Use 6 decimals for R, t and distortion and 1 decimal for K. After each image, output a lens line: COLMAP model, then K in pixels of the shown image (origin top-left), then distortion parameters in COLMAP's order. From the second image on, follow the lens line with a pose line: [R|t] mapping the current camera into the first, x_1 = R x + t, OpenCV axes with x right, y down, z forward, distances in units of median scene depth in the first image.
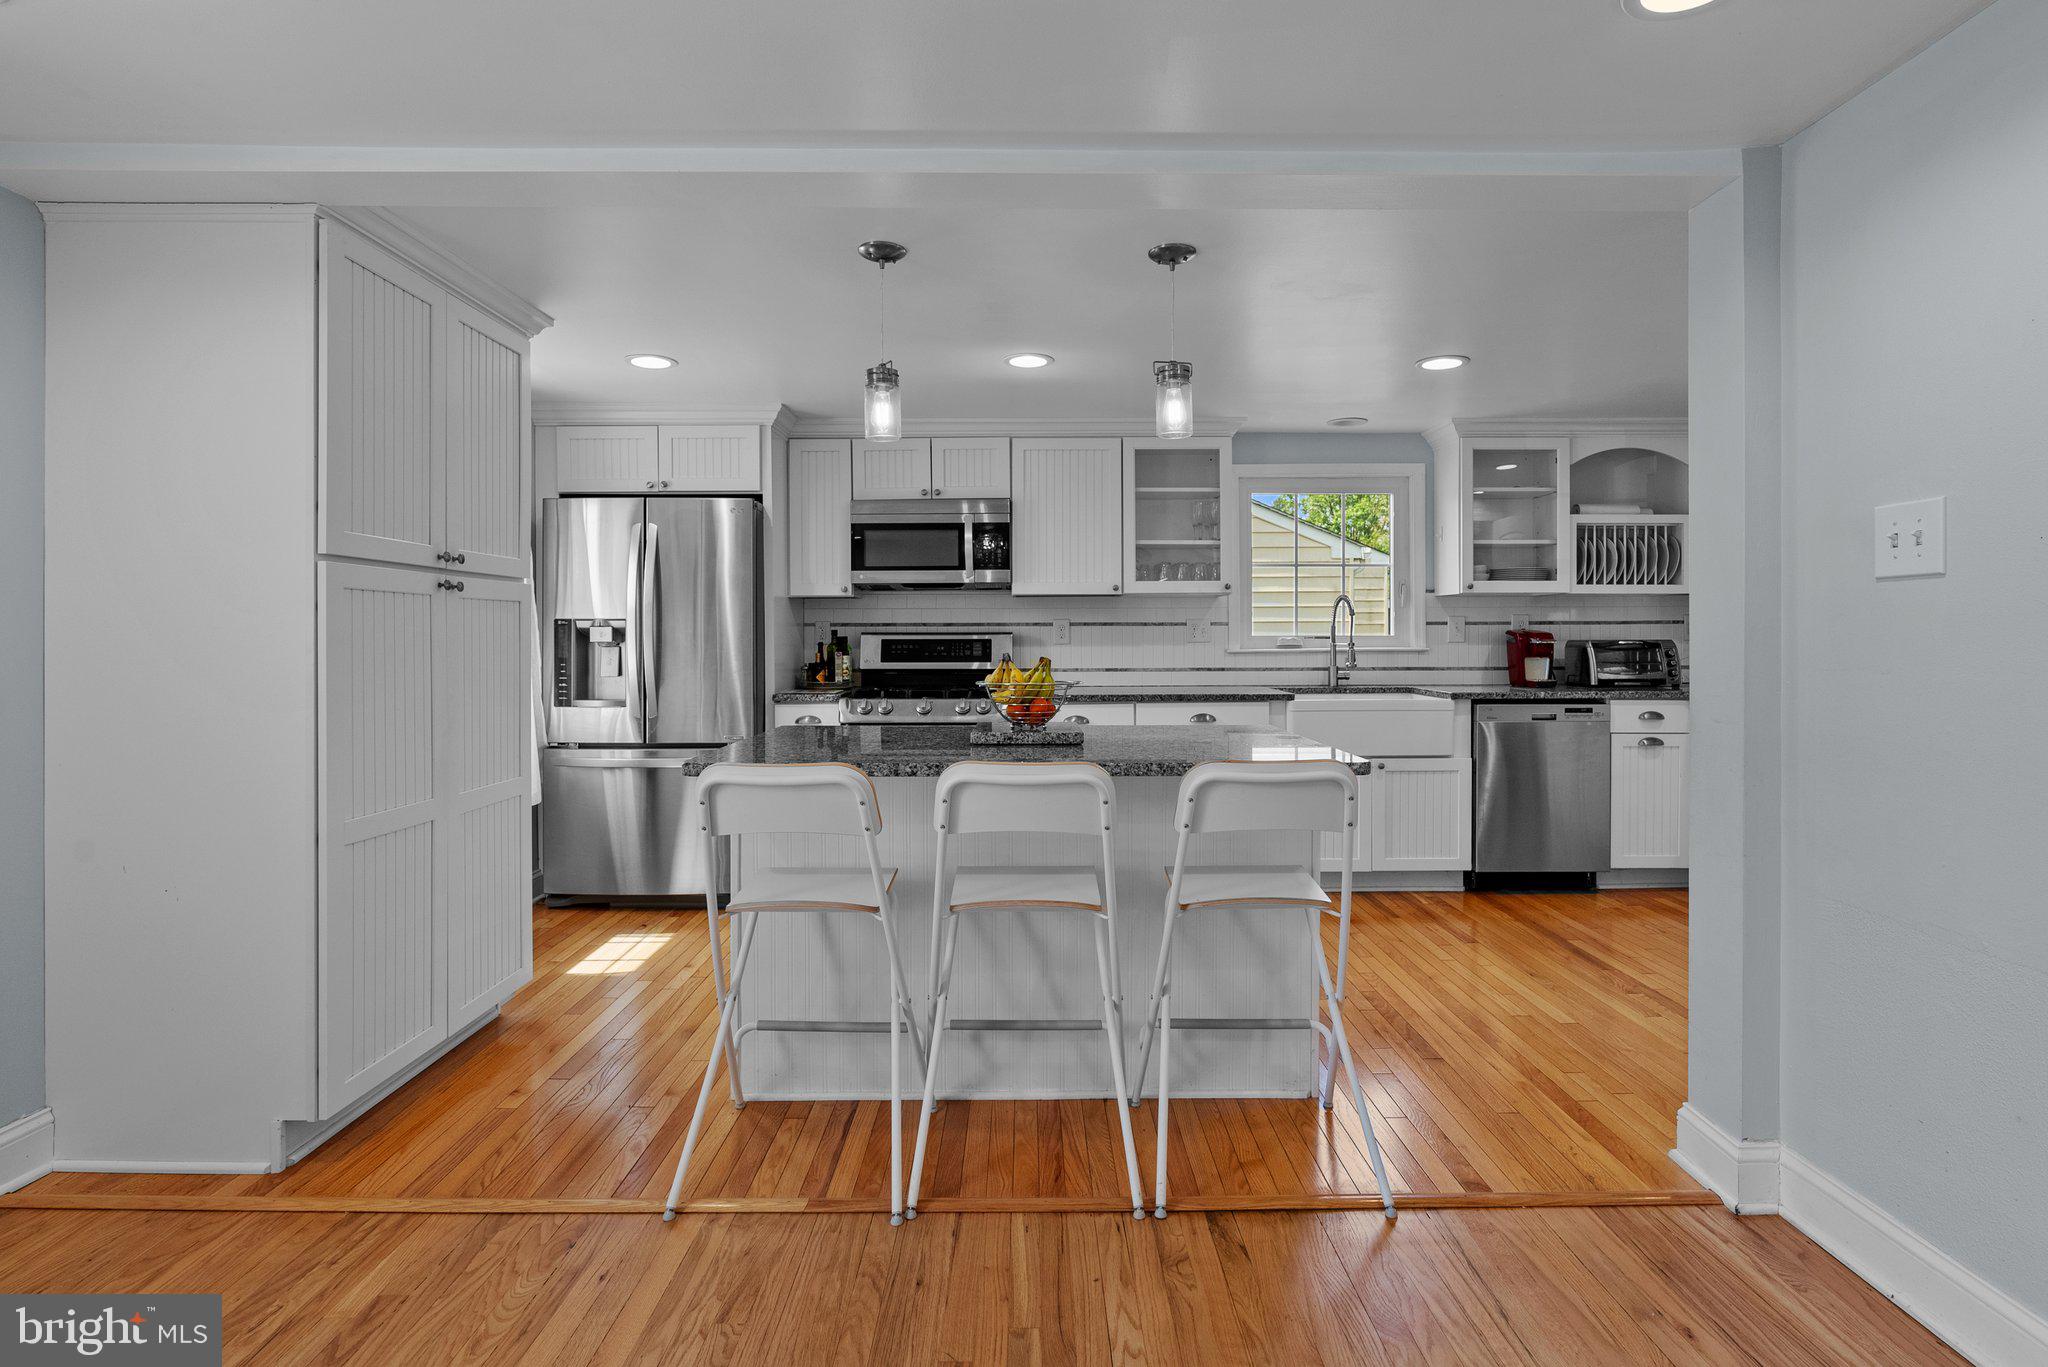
lens RADIAL K [[978.1, 0, 1032.1], [0, 978.1, 636.4], [0, 0, 1]] dist [-0.009103, 0.004457]
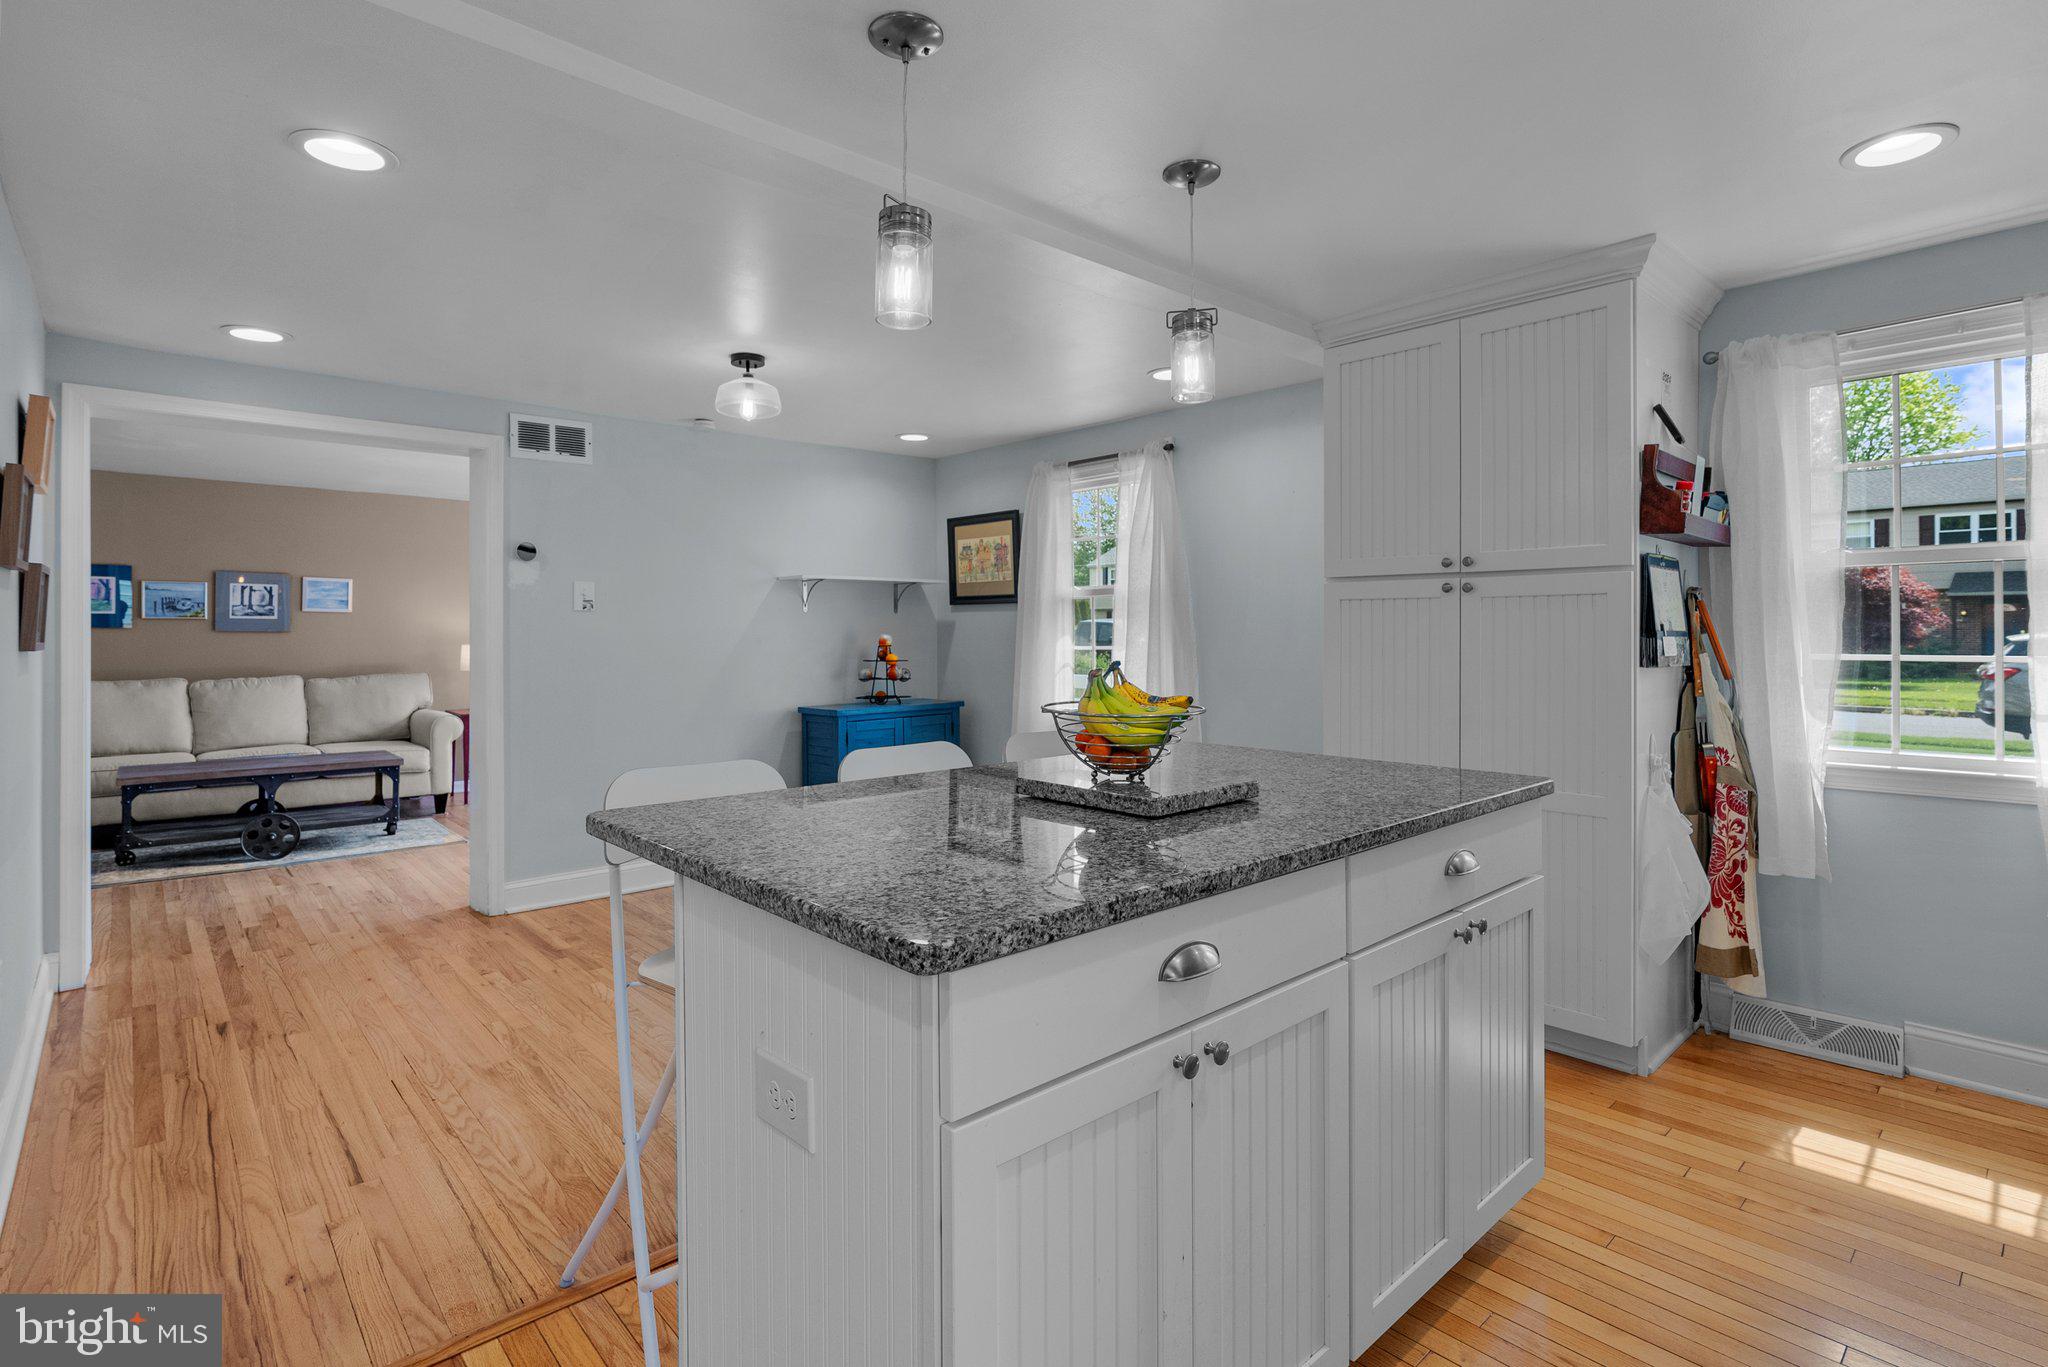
lens RADIAL K [[978.1, 0, 1025.1], [0, 978.1, 637.3], [0, 0, 1]] dist [-0.009103, 0.004457]
pose [[-0.741700, 0.007667, -0.670688, 0.301455], [0.003004, 0.999963, 0.008108, -0.004338], [0.670725, 0.003999, -0.741696, 0.899713]]
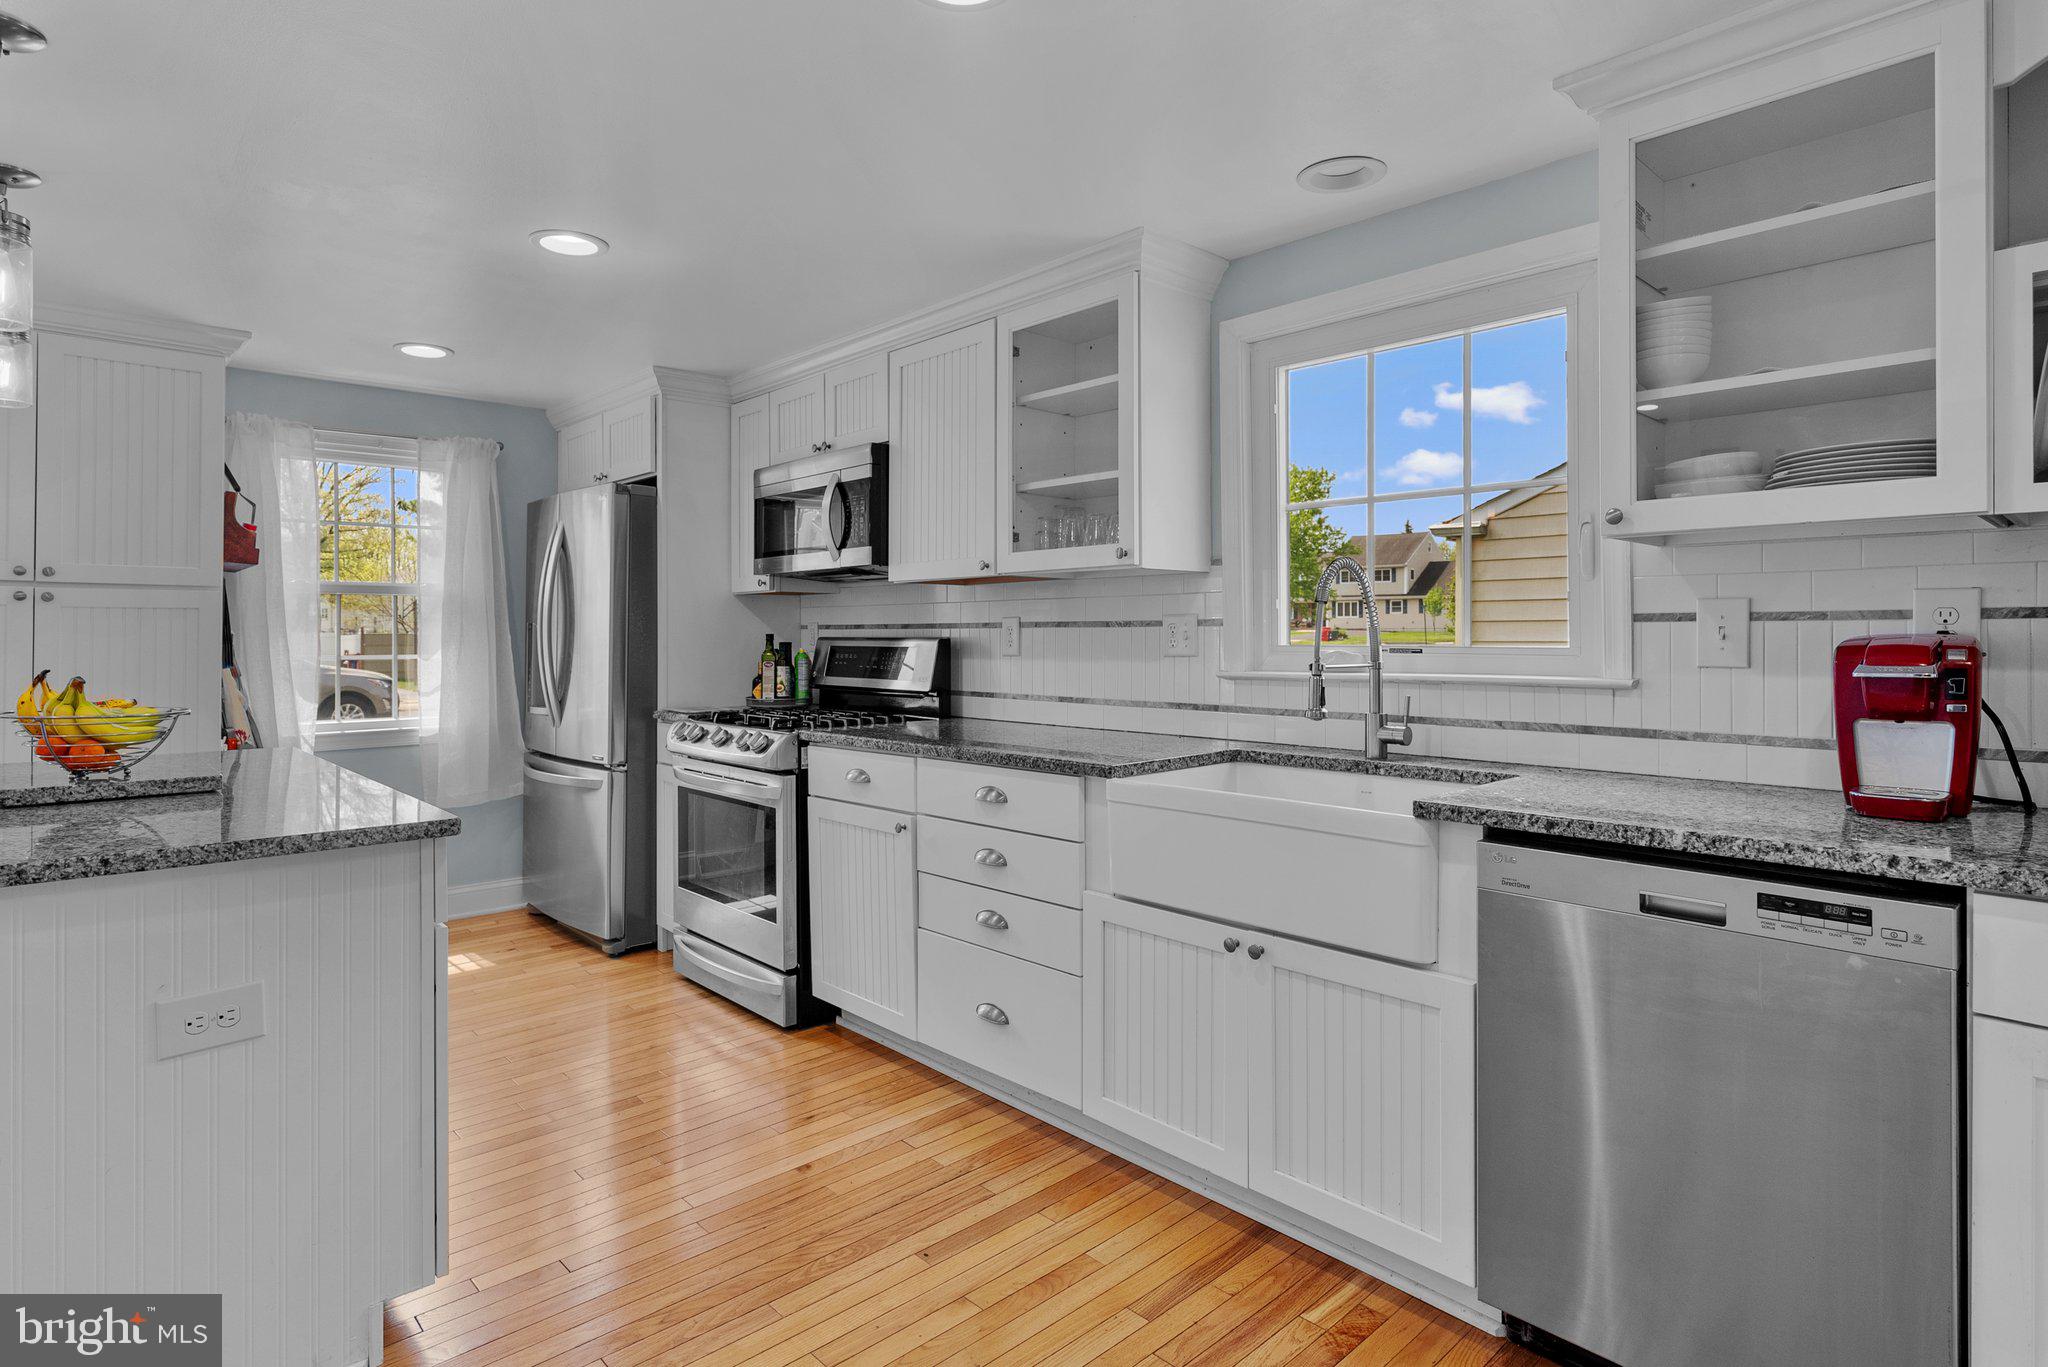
lens RADIAL K [[1085.1, 0, 1017.0], [0, 1085.1, 618.3], [0, 0, 1]] dist [0.003708, 0.000416]
pose [[0.677880, -0.009125, -0.735116, 0.640001], [-0.002152, 0.999894, -0.014396, -0.007497], [0.735169, 0.011340, 0.677789, 0.595380]]
